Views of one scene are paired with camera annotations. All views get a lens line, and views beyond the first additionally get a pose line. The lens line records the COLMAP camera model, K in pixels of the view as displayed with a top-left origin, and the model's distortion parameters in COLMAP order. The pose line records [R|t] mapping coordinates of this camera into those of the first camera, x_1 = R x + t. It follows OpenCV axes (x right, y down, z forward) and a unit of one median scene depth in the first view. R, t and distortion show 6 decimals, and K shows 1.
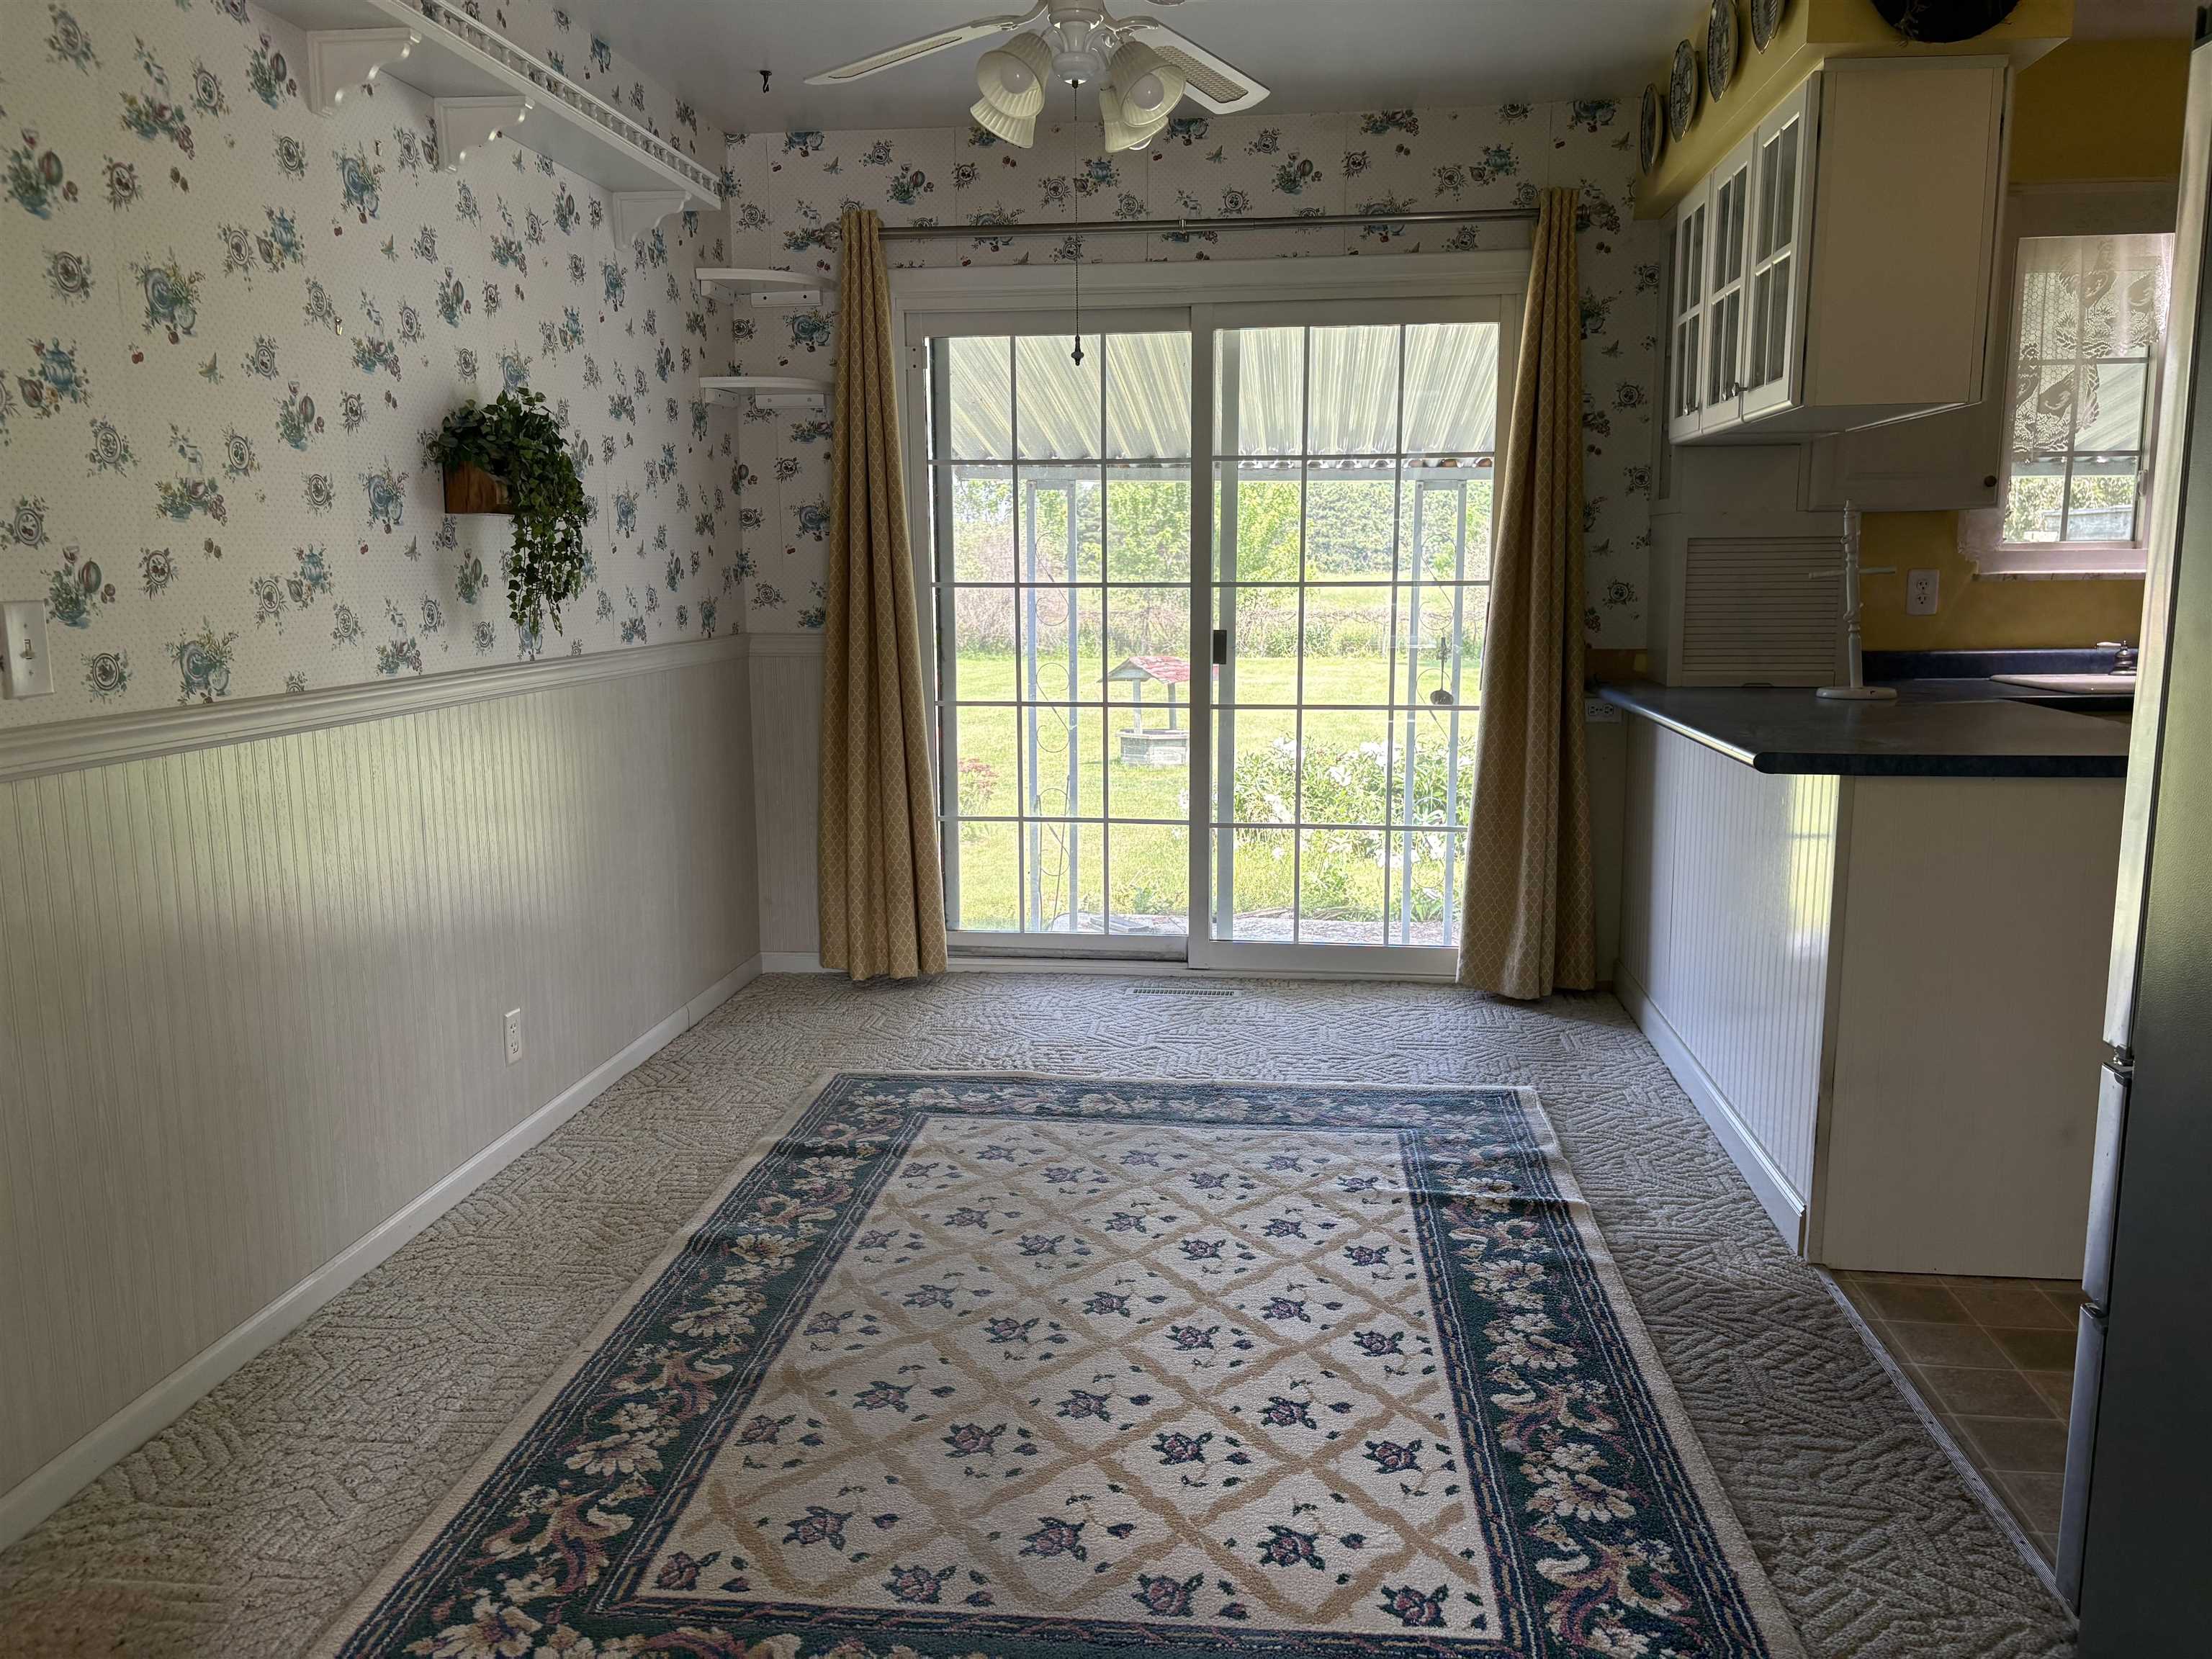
lens RADIAL K [[1661.9, 0, 1108.0], [0, 1661.9, 859.3], [0, 0, 1]] dist [0.039024, -0.071619]
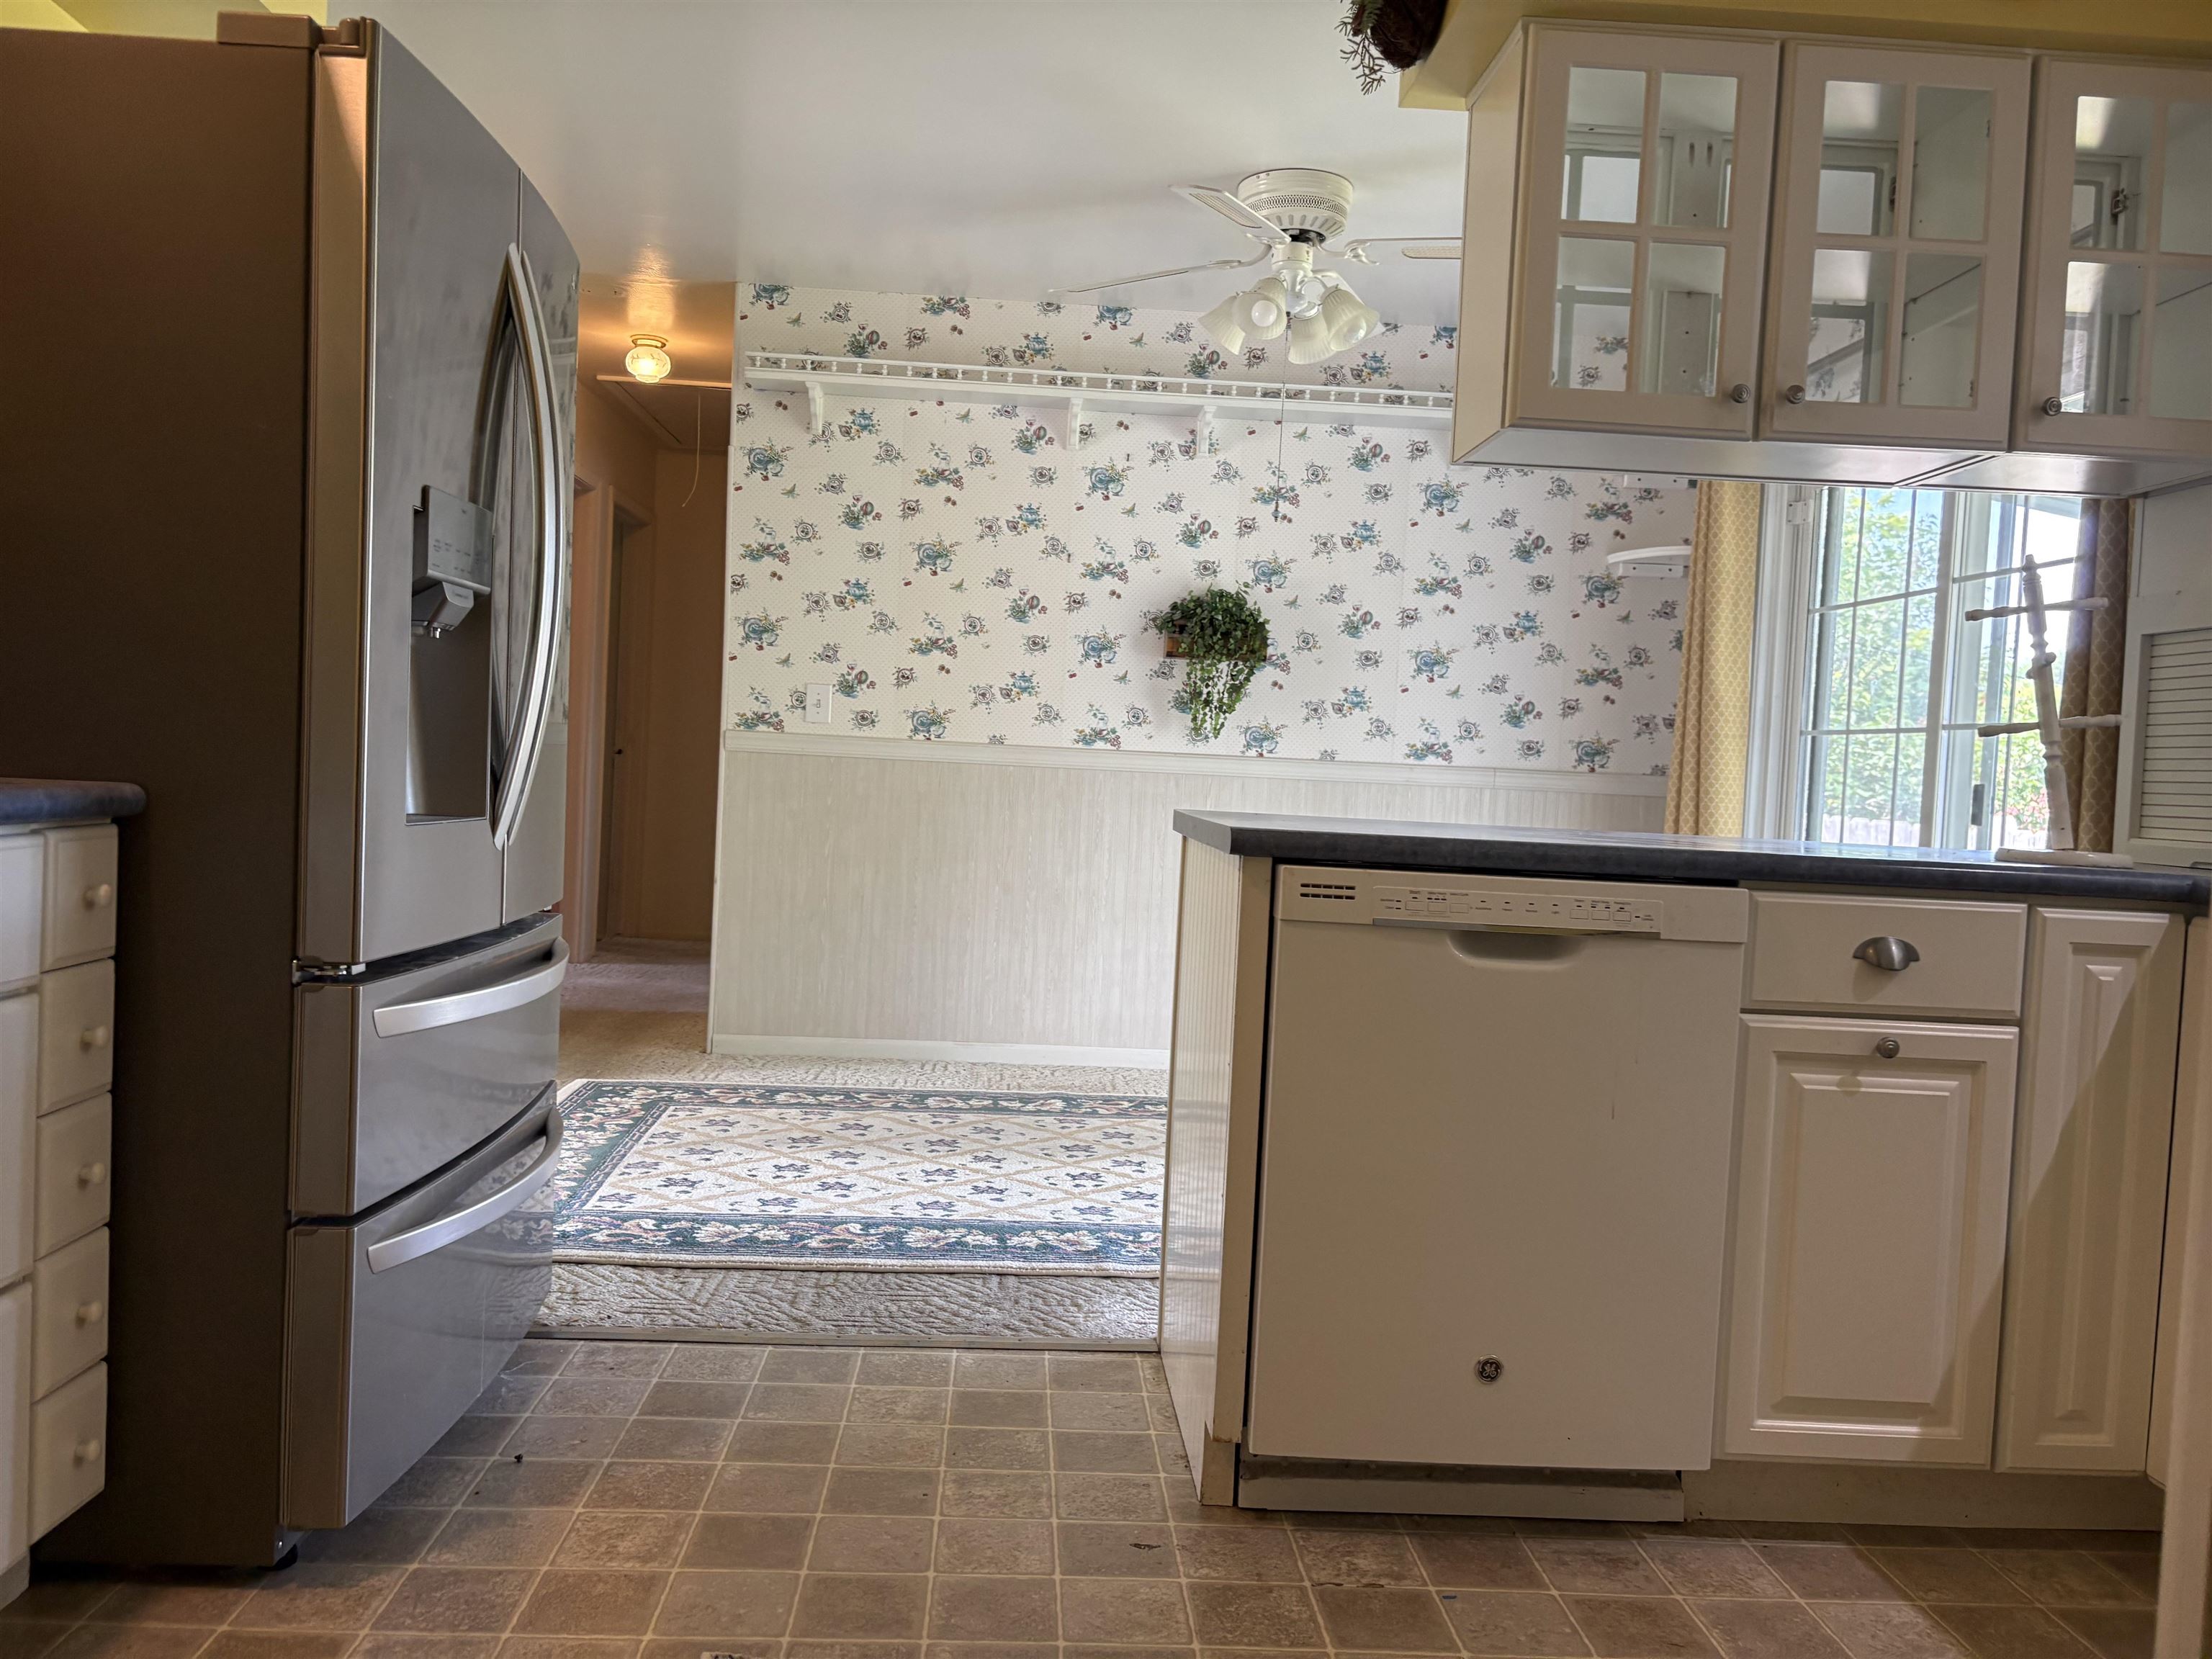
lens RADIAL K [[1682.1, 0, 1105.7], [0, 1682.1, 845.4], [0, 0, 1]] dist [0.054772, -0.067020]
pose [[0.164836, 0.059022, -0.984553, 1.376184], [-0.221326, 0.974965, 0.021392, -0.051371], [0.961168, 0.214381, 0.173773, 0.749921]]
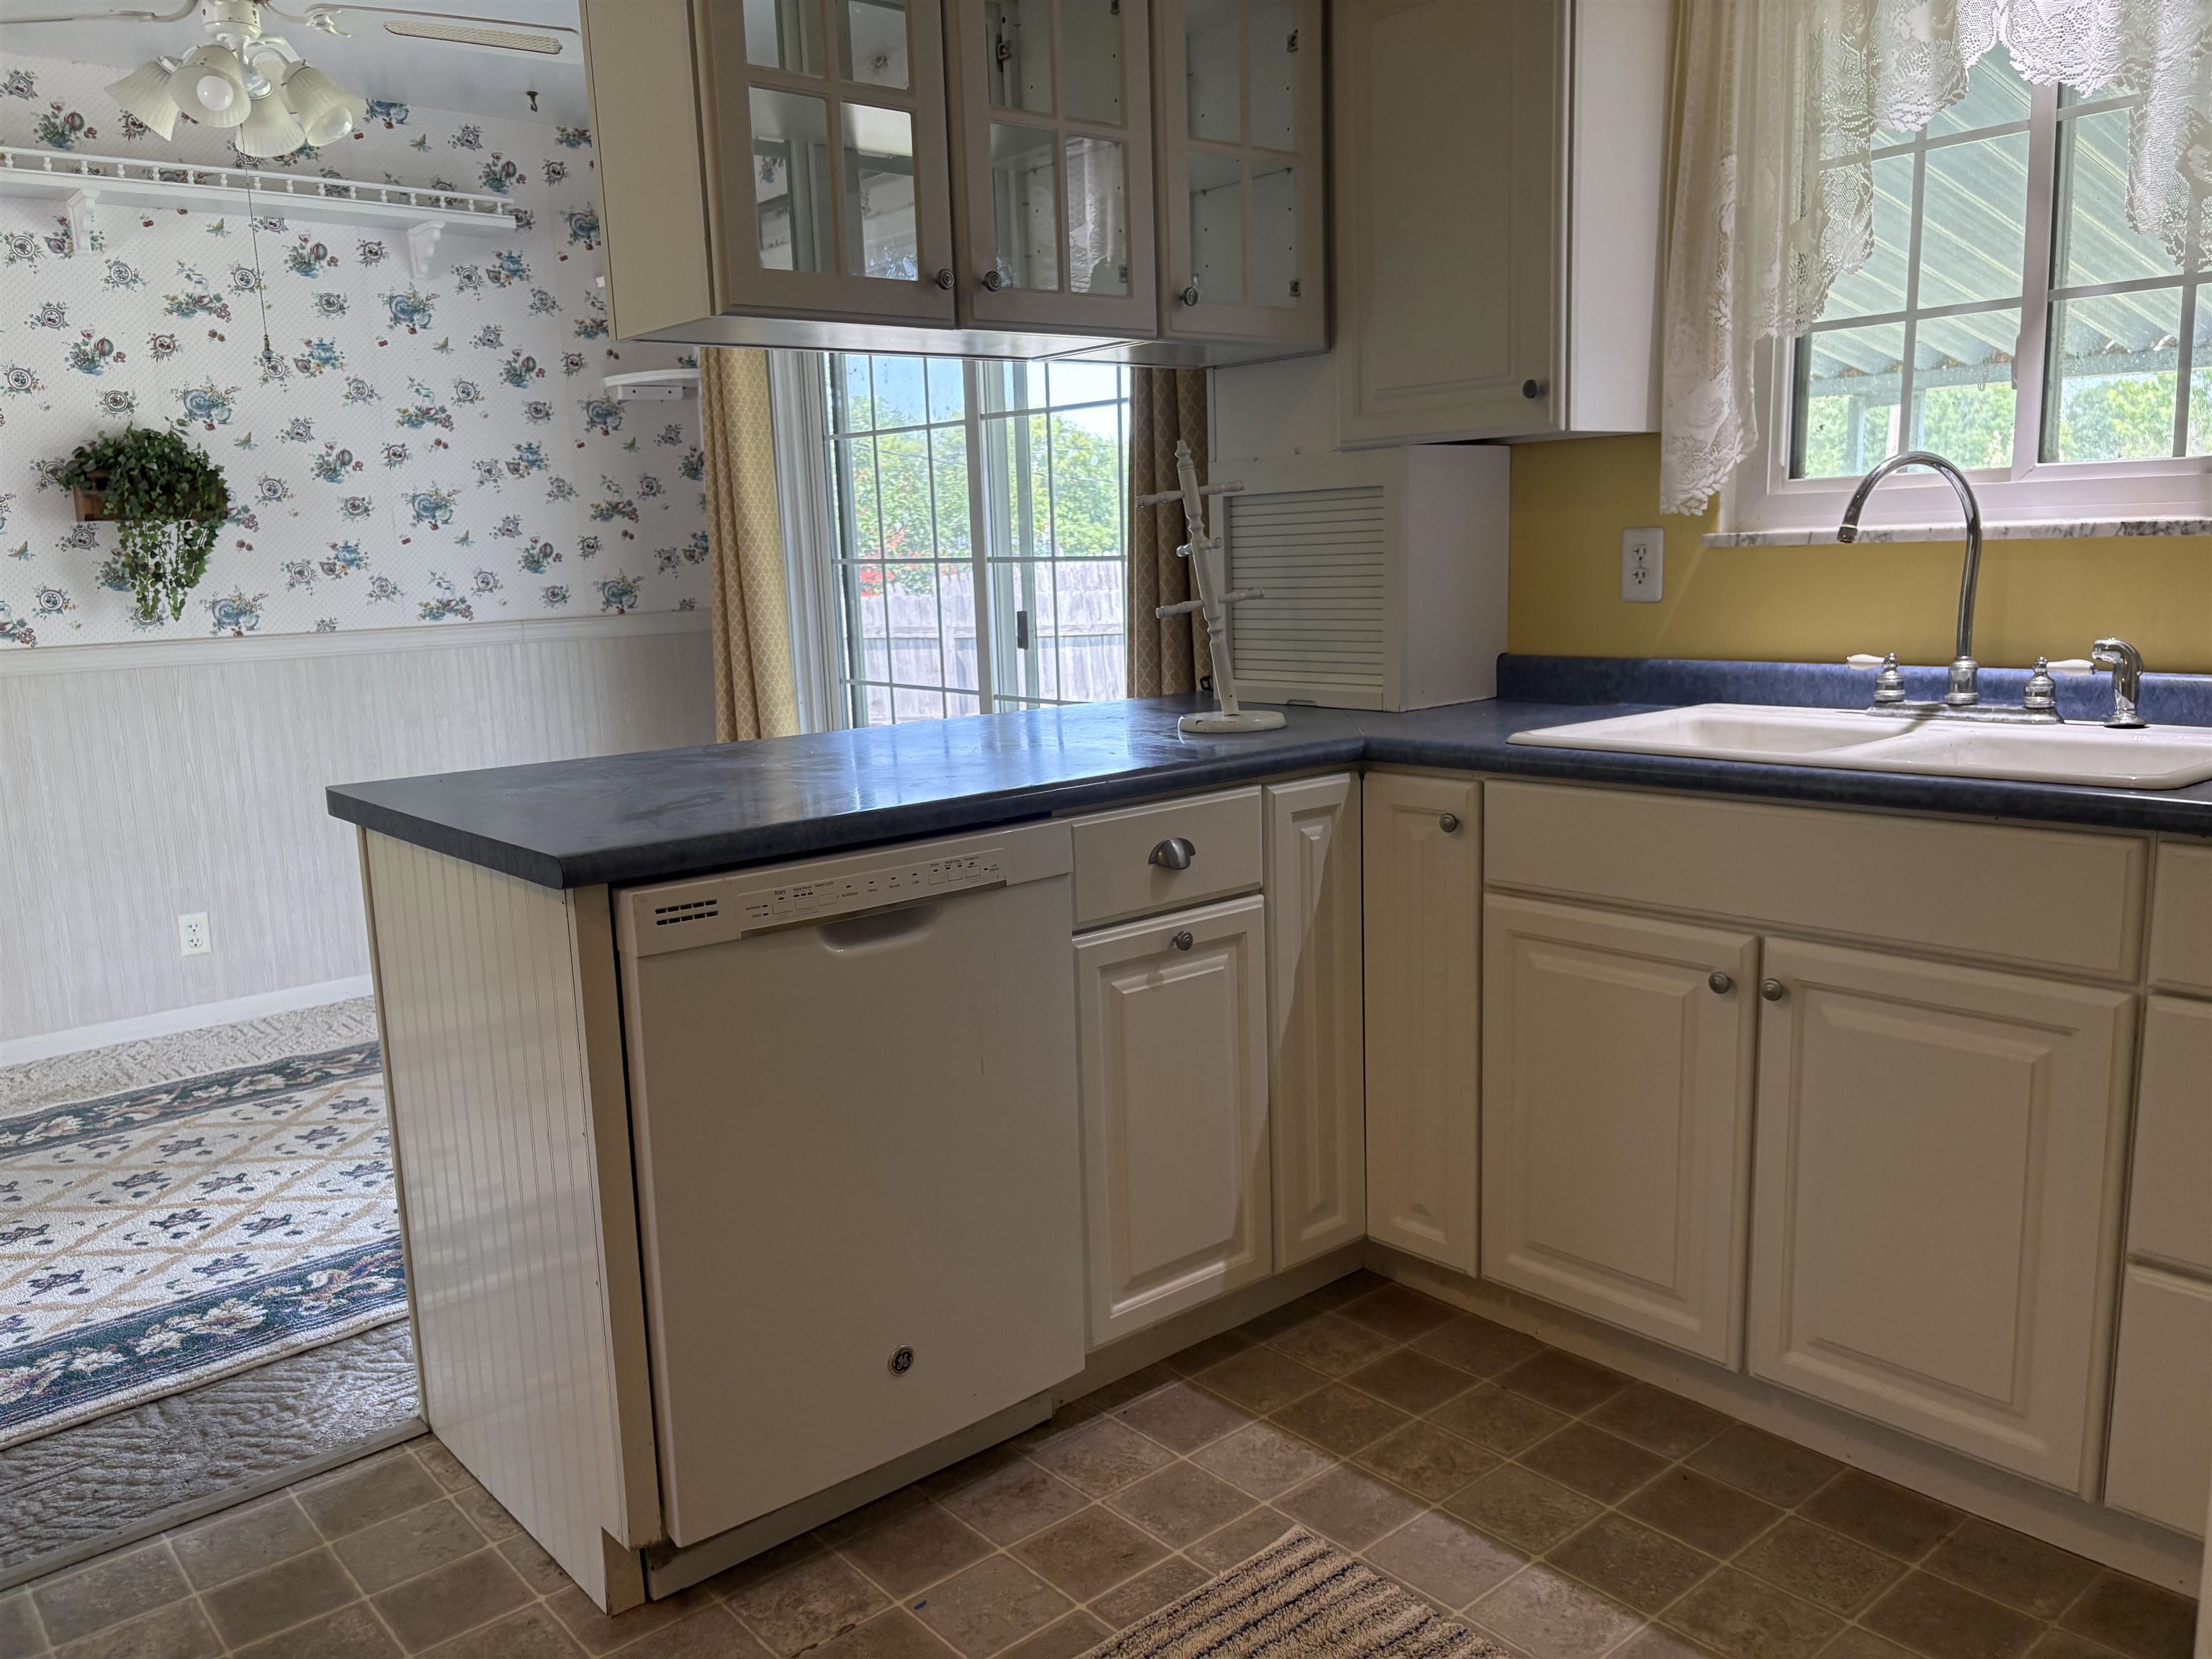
lens RADIAL K [[1682.1, 0, 1105.7], [0, 1682.1, 845.4], [0, 0, 1]] dist [0.054772, -0.067020]
pose [[0.733777, 0.103539, -0.671454, 1.198755], [-0.091948, 0.994360, 0.052849, -0.109045], [0.673139, 0.022960, 0.739159, 0.616105]]
